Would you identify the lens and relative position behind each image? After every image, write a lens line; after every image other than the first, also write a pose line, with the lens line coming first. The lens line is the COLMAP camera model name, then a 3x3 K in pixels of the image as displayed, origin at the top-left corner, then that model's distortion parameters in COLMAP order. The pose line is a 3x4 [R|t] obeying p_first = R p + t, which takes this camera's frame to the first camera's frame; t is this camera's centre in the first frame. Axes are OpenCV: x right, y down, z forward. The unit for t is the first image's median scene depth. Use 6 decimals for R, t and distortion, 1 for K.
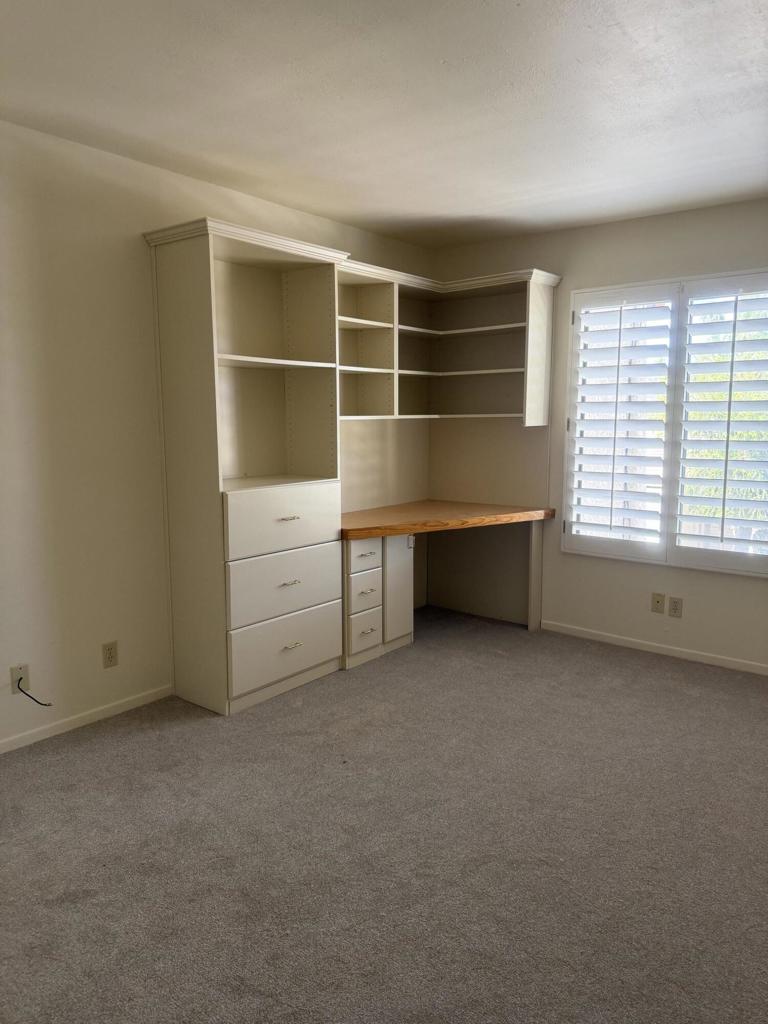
lens RADIAL K [[716.5, 0, 385.9], [0, 716.5, 509.6], [0, 0, 1]] dist [0.061163, -0.052844]
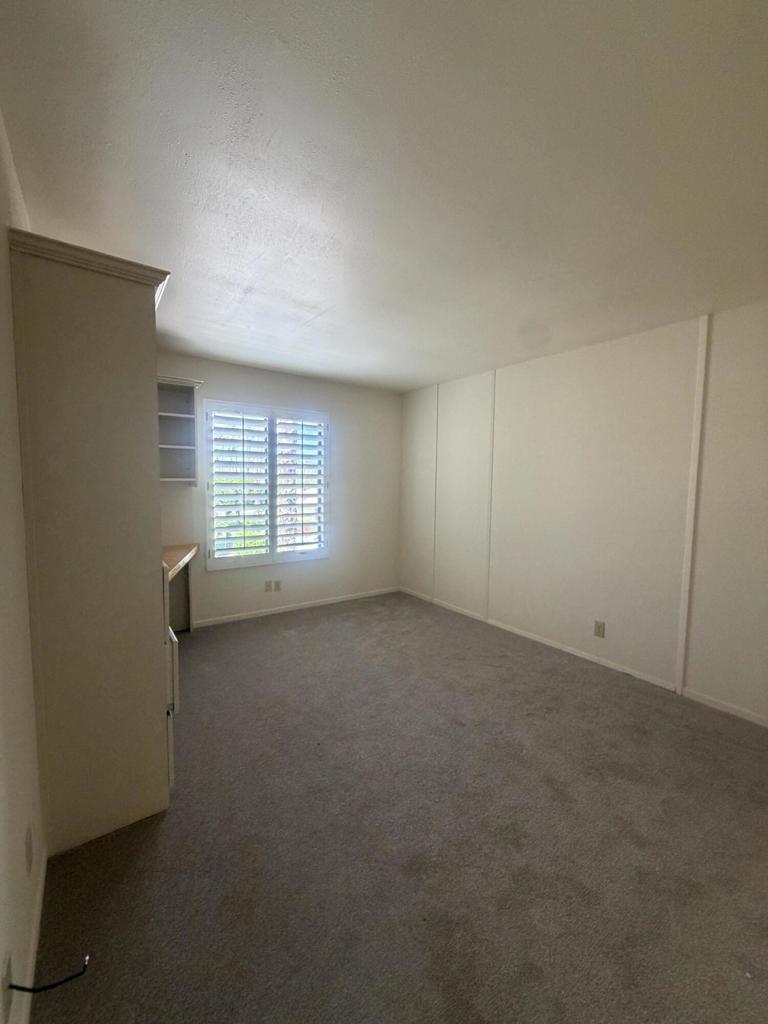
lens RADIAL K [[406.1, 0, 386.9], [0, 406.1, 505.4], [0, 0, 1]] dist [-0.002374, 0.000757]
pose [[0.265140, -0.061514, 0.962246, -0.527663], [0.110742, 0.993302, 0.032985, -0.073837], [-0.957829, 0.097816, 0.270176, 0.472768]]
